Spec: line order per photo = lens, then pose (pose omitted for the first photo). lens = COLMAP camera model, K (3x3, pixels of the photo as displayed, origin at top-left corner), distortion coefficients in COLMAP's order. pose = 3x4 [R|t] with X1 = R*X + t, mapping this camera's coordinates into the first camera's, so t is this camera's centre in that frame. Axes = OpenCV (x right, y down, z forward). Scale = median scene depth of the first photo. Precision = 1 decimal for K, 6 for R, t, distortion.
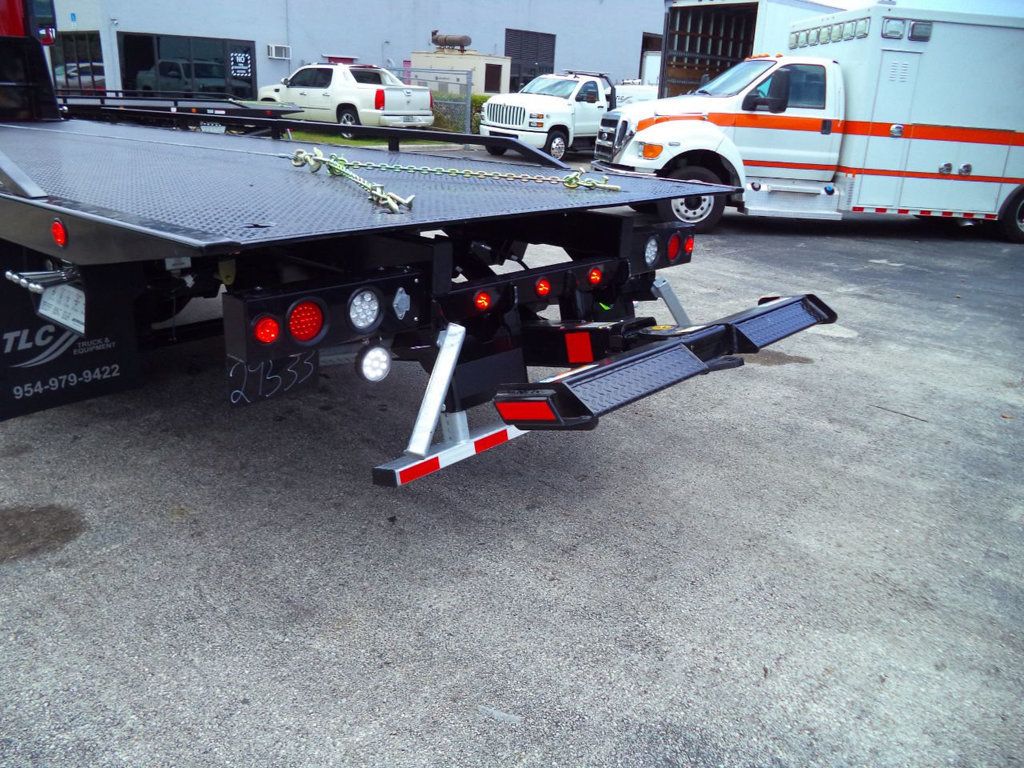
lens RADIAL K [[824.1, 0, 502.2], [0, 824.1, 370.9], [0, 0, 1]] dist [-0.029955, -0.000778]
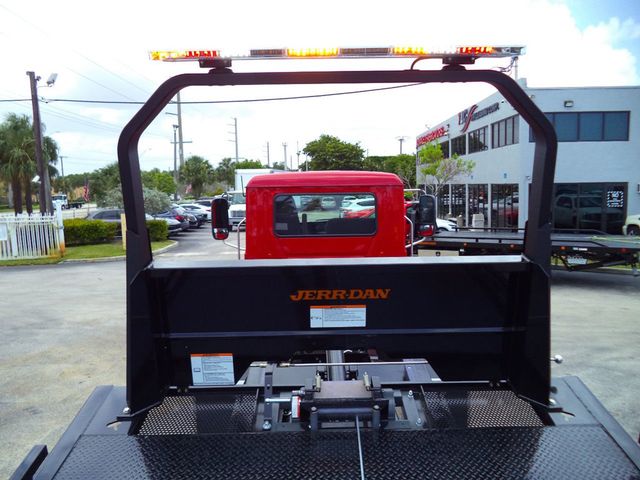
lens RADIAL K [[516.2, 0, 328.8], [0, 516.2, 244.1], [0, 0, 1]] dist [-0.025878, -0.004064]
pose [[0.679056, 0.017935, -0.733868, -0.026445], [-0.192614, 0.969028, -0.154546, -0.177202], [0.708367, 0.246299, 0.661478, 0.245099]]
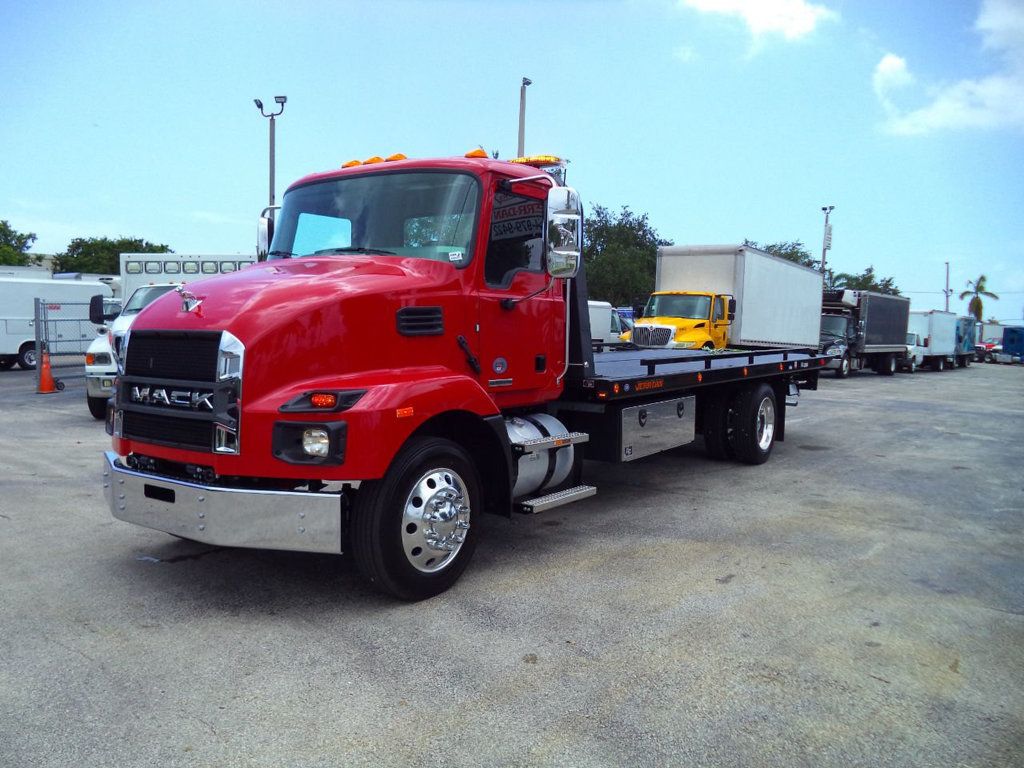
lens RADIAL K [[829.4, 0, 523.6], [0, 829.4, 420.8], [0, 0, 1]] dist [-0.025355, -0.000522]
pose [[-0.129800, -0.155519, 0.979268, -1.137534], [0.296421, 0.936372, 0.187997, -0.281876], [-0.946196, 0.314677, -0.075442, 0.684268]]
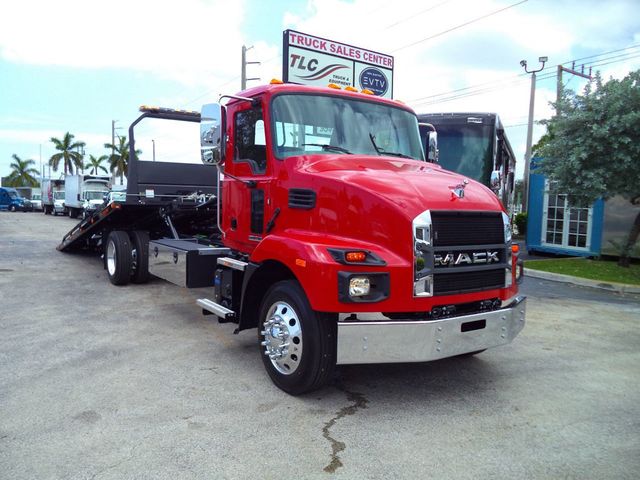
lens RADIAL K [[531.9, 0, 323.7], [0, 531.9, 238.1], [0, 0, 1]] dist [-0.021012, -0.002643]
pose [[-0.970021, -0.078849, 0.229875, -0.656416], [0.017569, 0.920673, 0.389938, -0.443148], [-0.242386, 0.382287, -0.891687, 1.215453]]
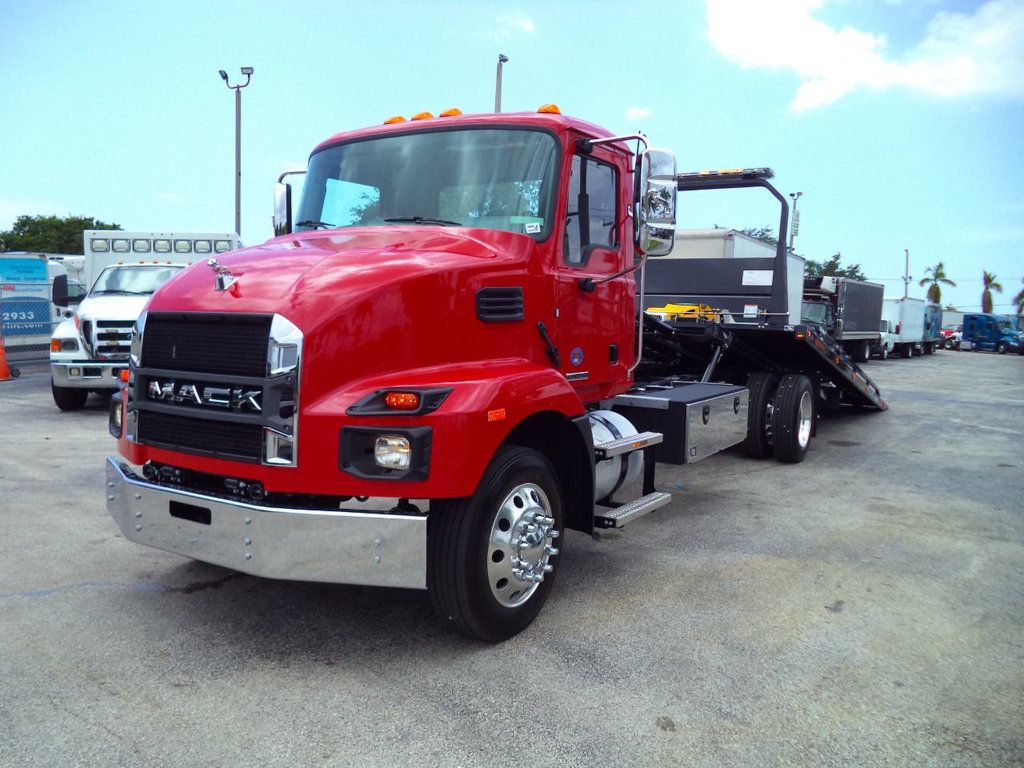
lens RADIAL K [[845.4, 0, 492.8], [0, 845.4, 386.6], [0, 0, 1]] dist [-0.015688, 0.000076]
pose [[-0.149733, -0.131512, 0.979941, -1.056322], [0.290641, 0.941472, 0.170759, -0.296295], [-0.945044, 0.310379, -0.102747, 0.743665]]
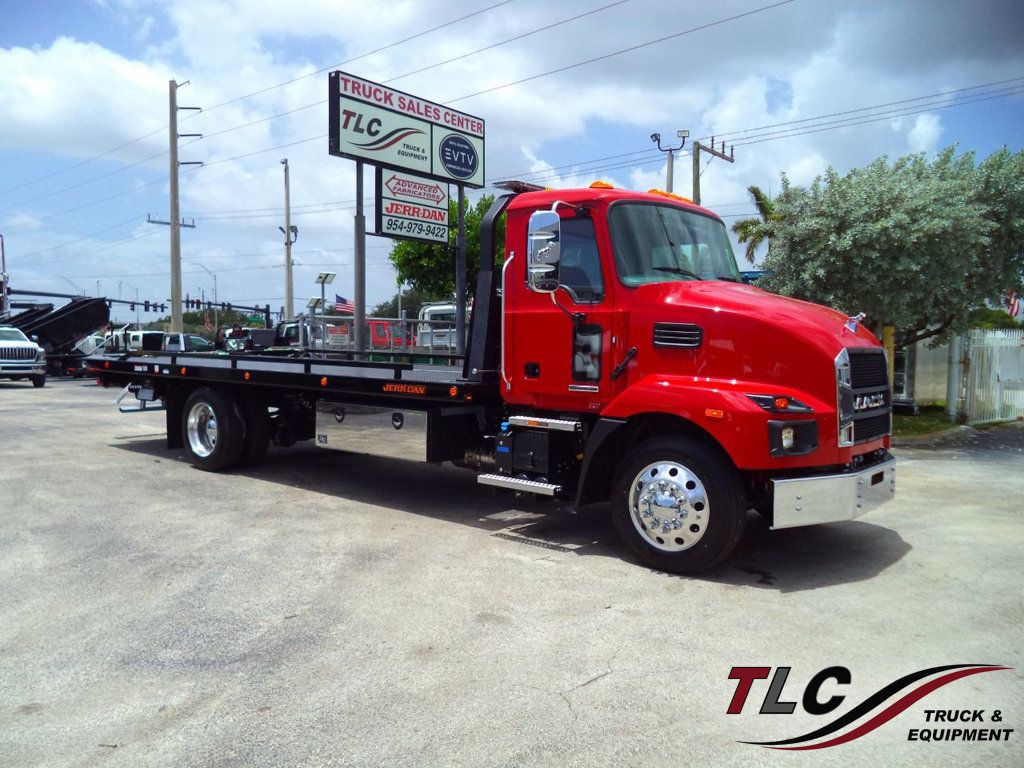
lens RADIAL K [[846.0, 0, 518.2], [0, 846.0, 386.2], [0, 0, 1]] dist [-0.023037, -0.008593]
pose [[-0.997982, -0.046334, -0.043407, -0.406162], [-0.059302, 0.924462, 0.376635, -0.476553], [0.022677, 0.378449, -0.925344, 1.351083]]
